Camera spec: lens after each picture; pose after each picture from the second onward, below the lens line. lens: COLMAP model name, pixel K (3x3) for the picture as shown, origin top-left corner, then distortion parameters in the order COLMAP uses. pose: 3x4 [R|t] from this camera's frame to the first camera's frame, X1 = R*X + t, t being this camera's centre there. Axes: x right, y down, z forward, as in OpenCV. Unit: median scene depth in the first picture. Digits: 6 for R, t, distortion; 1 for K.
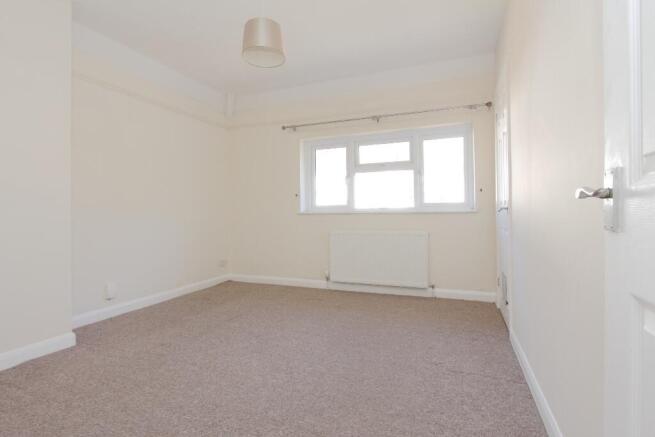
lens RADIAL K [[311.5, 0, 325.6], [0, 311.5, 212.9], [0, 0, 1]] dist [-0.002998, -0.000097]
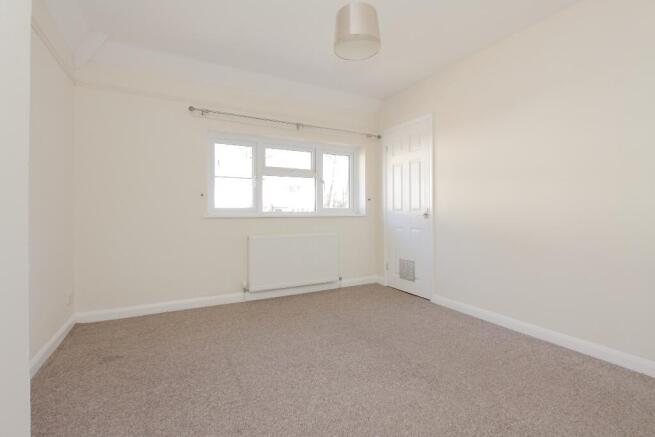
lens RADIAL K [[293.5, 0, 326.0], [0, 293.5, 213.3], [0, 0, 1]] dist [-0.001908, -0.000127]
pose [[0.669307, 0.006060, 0.742962, -0.474606], [-0.004643, 0.999981, -0.003973, -0.008076], [-0.742972, -0.000791, 0.669322, 0.261073]]
